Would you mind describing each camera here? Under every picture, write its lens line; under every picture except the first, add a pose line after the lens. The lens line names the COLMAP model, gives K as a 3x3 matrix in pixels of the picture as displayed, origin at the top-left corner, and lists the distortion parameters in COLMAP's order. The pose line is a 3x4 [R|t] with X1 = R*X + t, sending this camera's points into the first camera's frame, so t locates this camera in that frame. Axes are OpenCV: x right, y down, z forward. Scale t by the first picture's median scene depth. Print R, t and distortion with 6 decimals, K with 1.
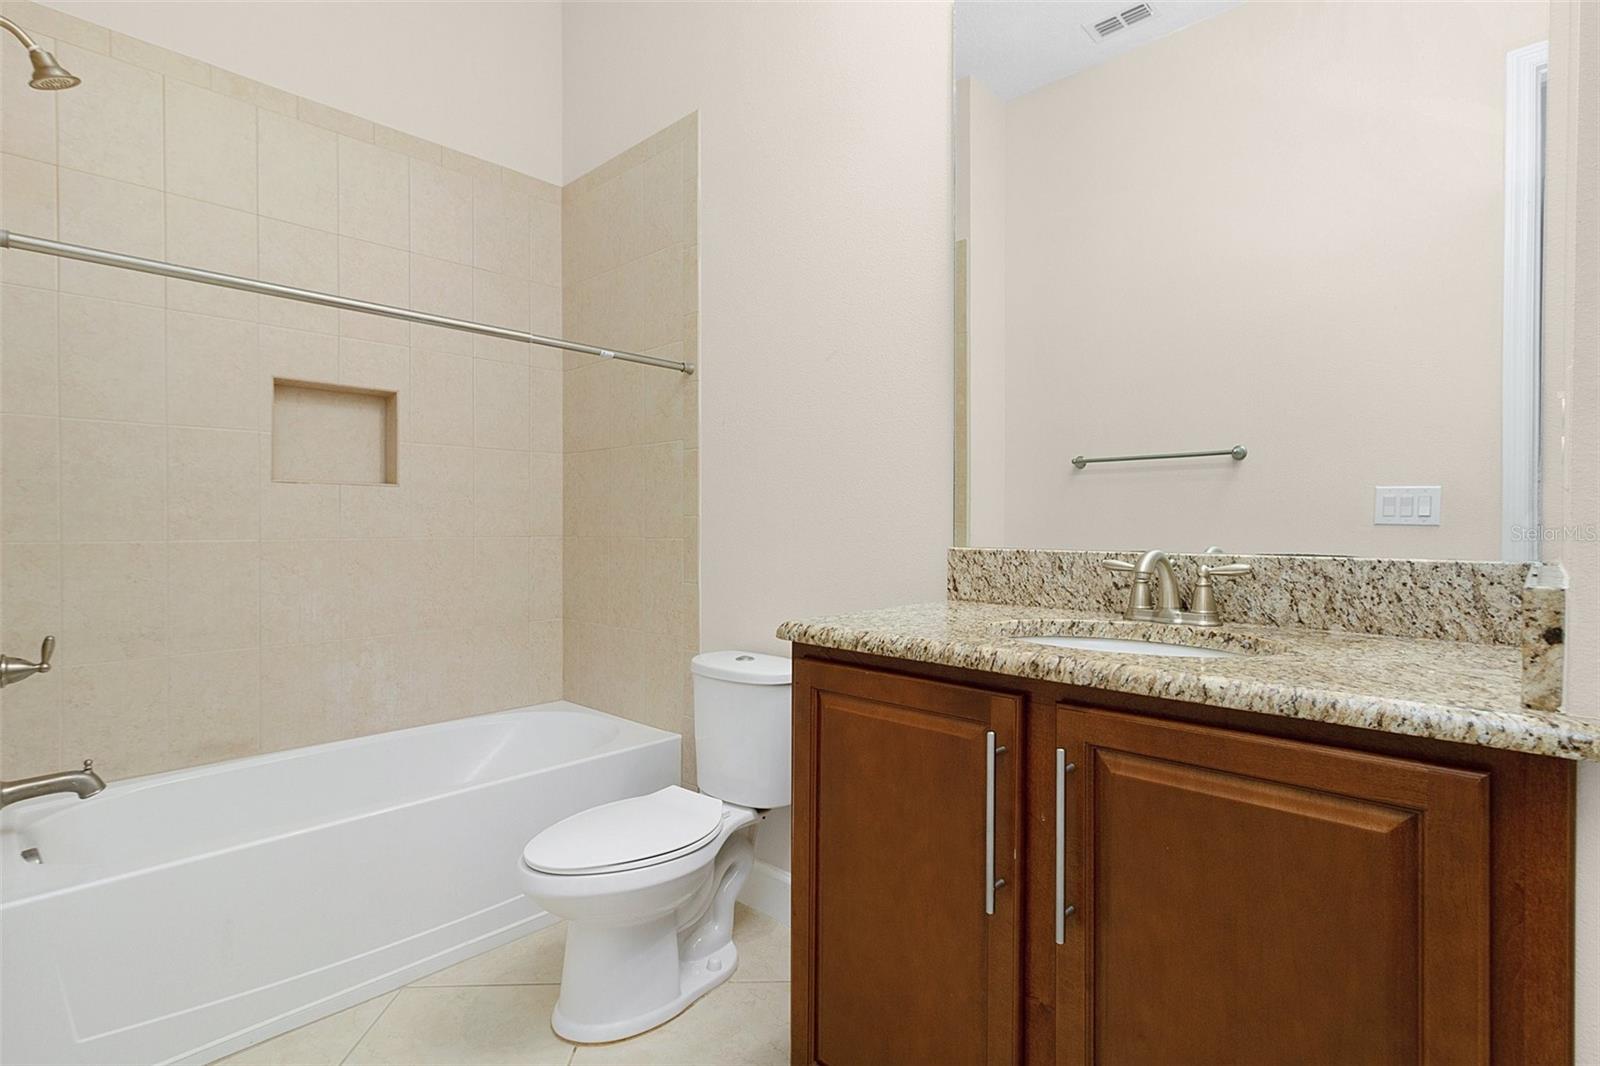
lens RADIAL K [[766.0, 0, 793.6], [0, 766.0, 534.0], [0, 0, 1]] dist [0.005524, -0.000111]
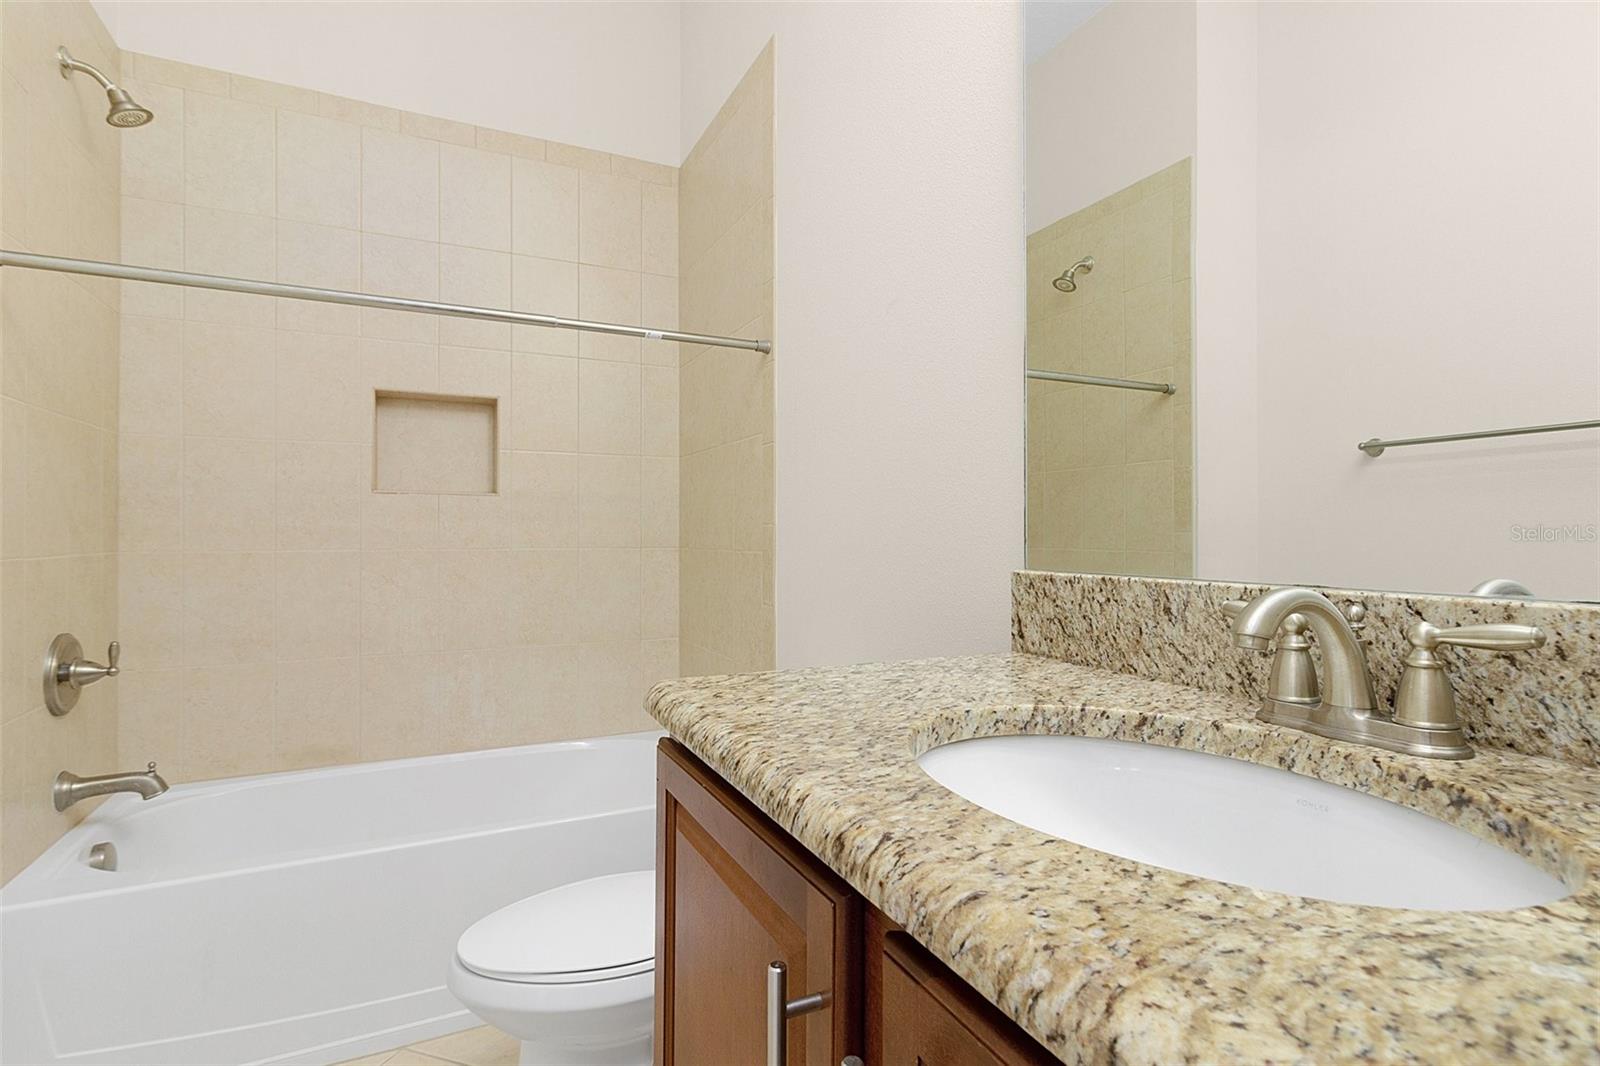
lens RADIAL K [[766.0, 0, 804.7], [0, 766.0, 530.9], [0, 0, 1]] dist [0.005524, -0.000111]
pose [[0.936028, -0.001980, -0.351919, 0.280481], [-0.003943, 0.999862, -0.016113, -0.004818], [0.351902, 0.016470, 0.935892, 0.346585]]
